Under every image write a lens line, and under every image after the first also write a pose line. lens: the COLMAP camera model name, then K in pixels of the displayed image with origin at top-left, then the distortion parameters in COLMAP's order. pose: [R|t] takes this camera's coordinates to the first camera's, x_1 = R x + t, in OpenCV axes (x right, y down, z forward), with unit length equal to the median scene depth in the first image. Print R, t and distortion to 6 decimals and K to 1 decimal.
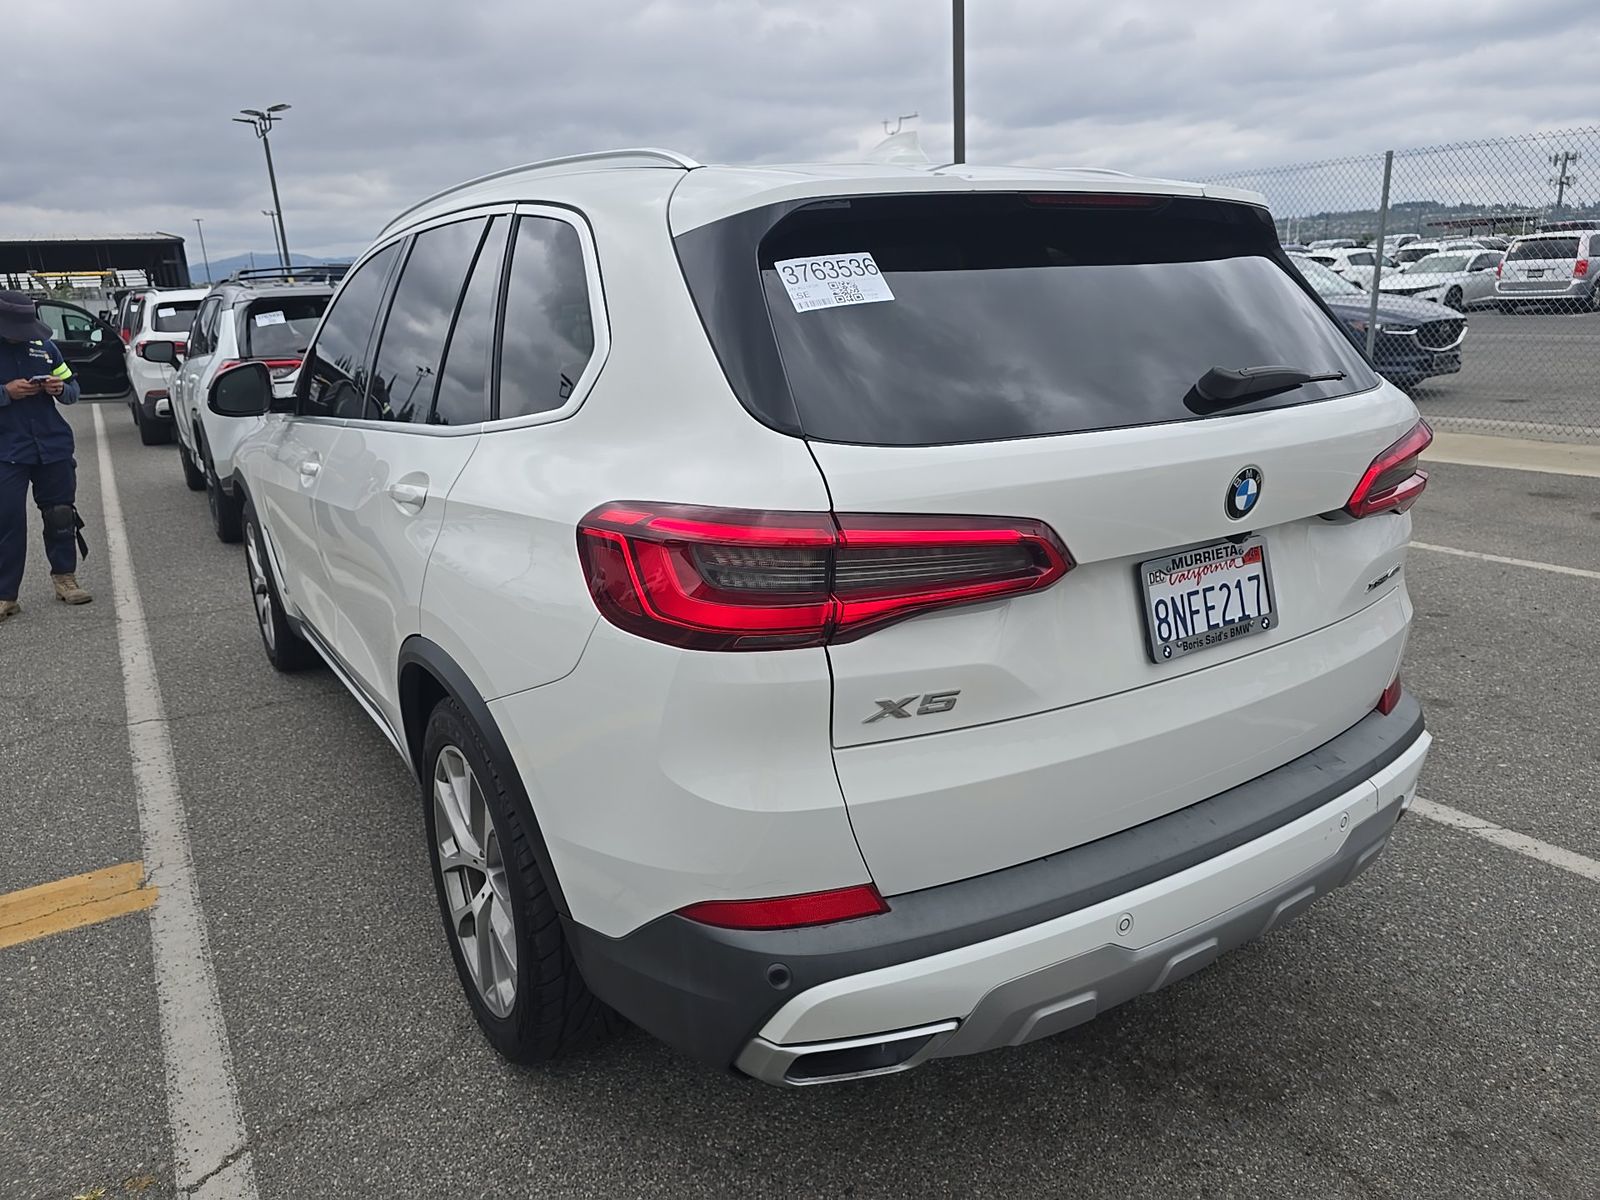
lens RADIAL K [[1100.3, 0, 806.9], [0, 1100.3, 602.4], [0, 0, 1]] dist [0.042490, -0.038015]
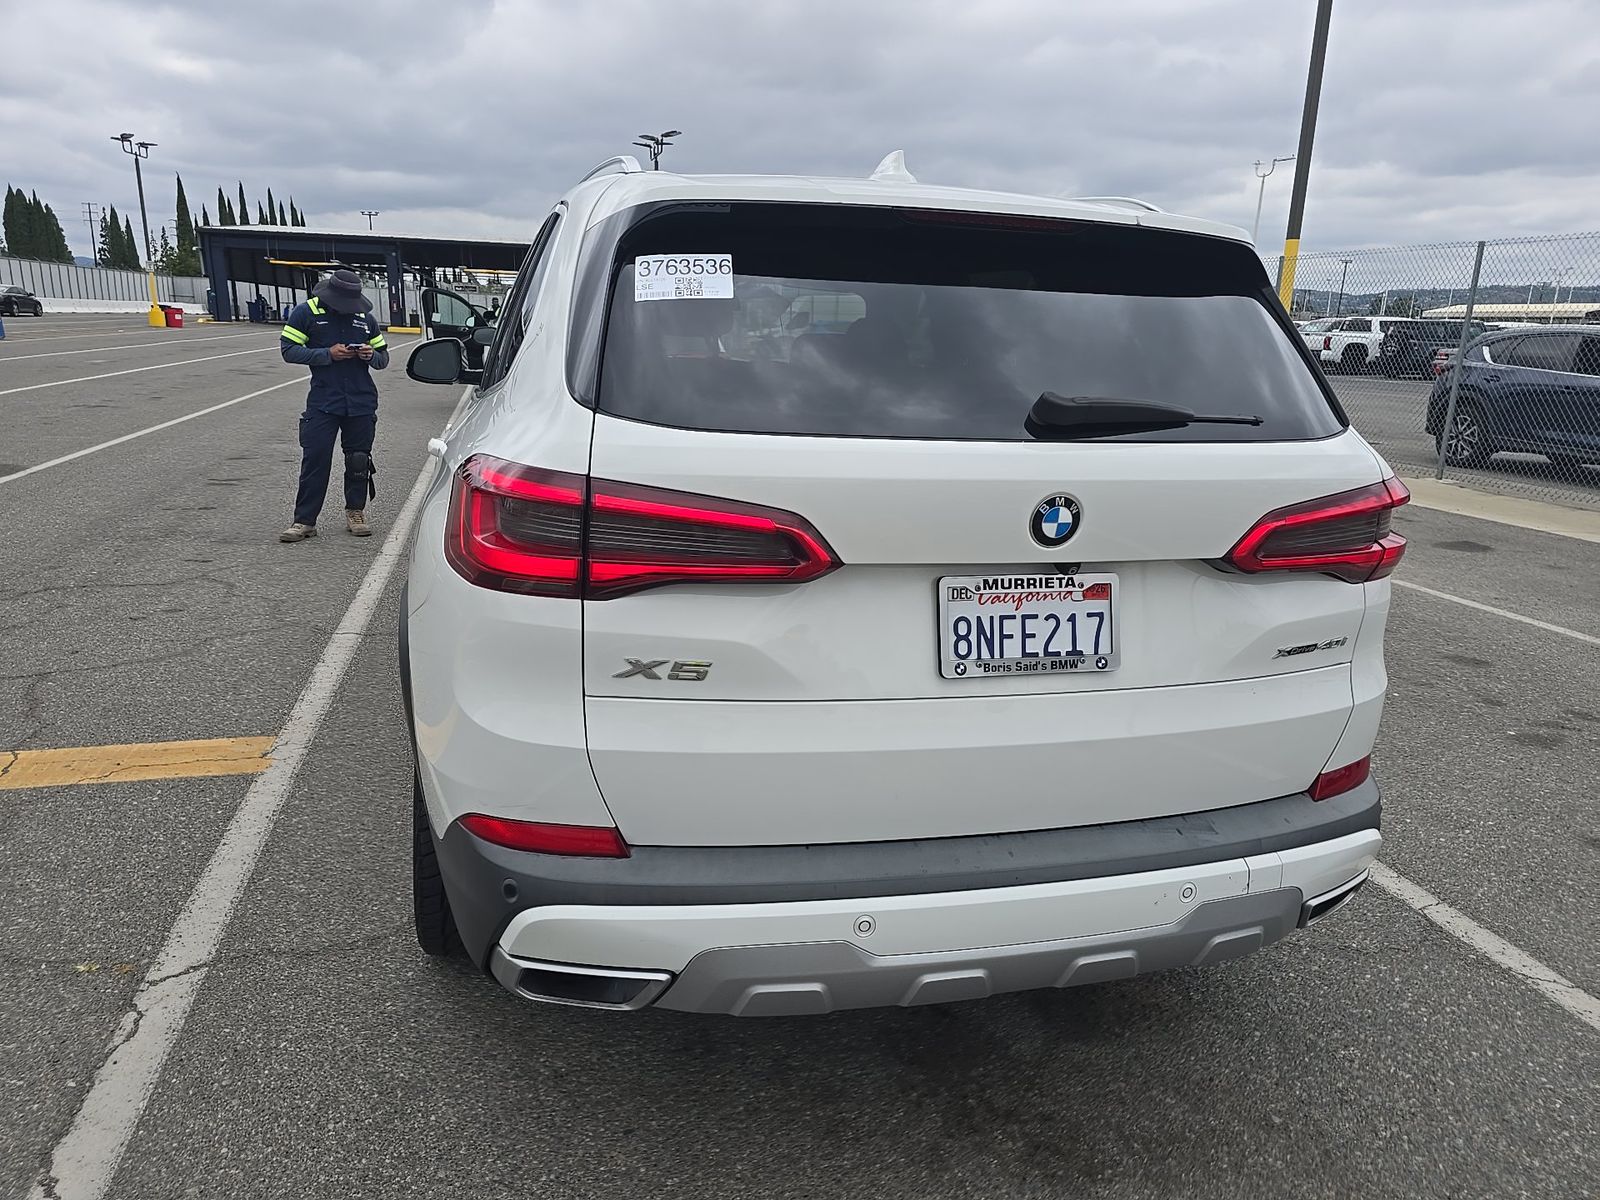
lens RADIAL K [[1100.3, 0, 794.4], [0, 1100.3, 594.9], [0, 0, 1]] dist [0.042490, -0.038015]
pose [[0.948217, 0.145212, -0.282485, 0.431104], [-0.154159, 0.987999, -0.009585, 0.010736], [0.277703, 0.052637, 0.959224, 0.002245]]
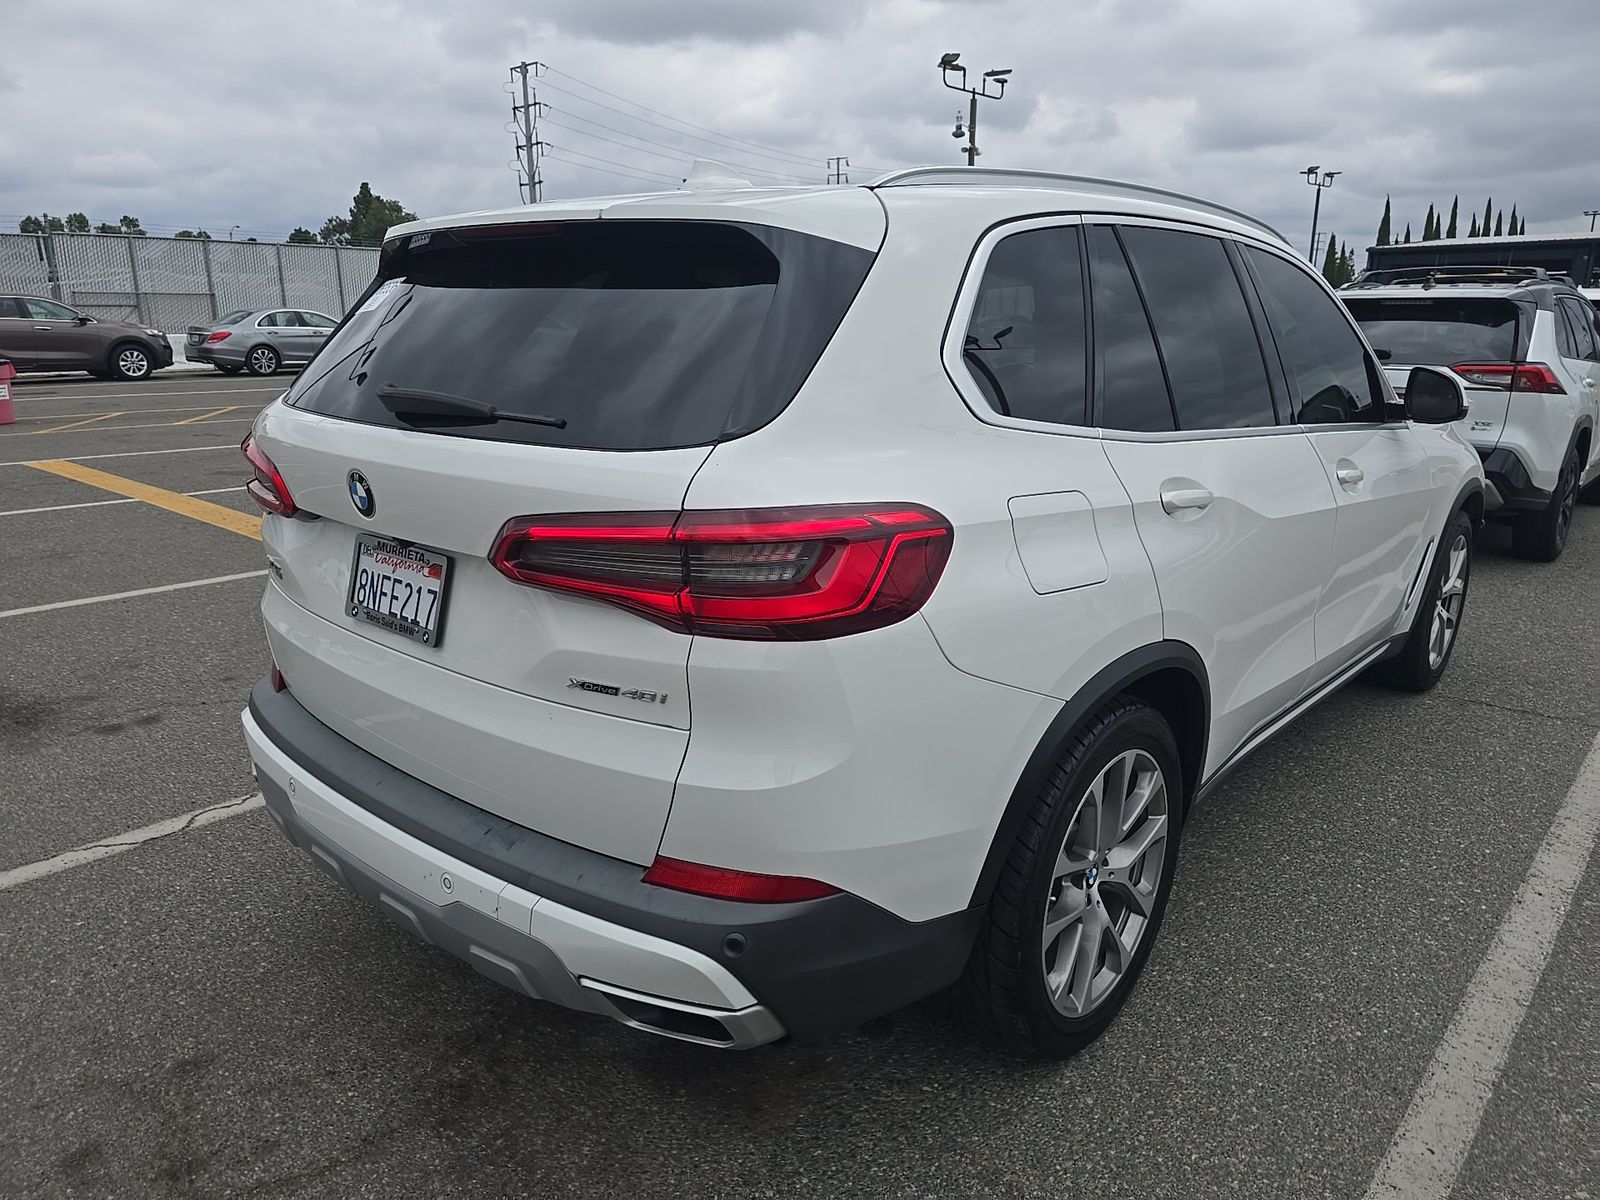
lens RADIAL K [[1100.3, 0, 803.8], [0, 1100.3, 602.9], [0, 0, 1]] dist [0.042490, -0.038015]
pose [[0.255801, 0.279537, -0.925432, 1.477195], [-0.273285, 0.939145, 0.208139, -0.328382], [0.927298, 0.199664, 0.316628, 1.013021]]
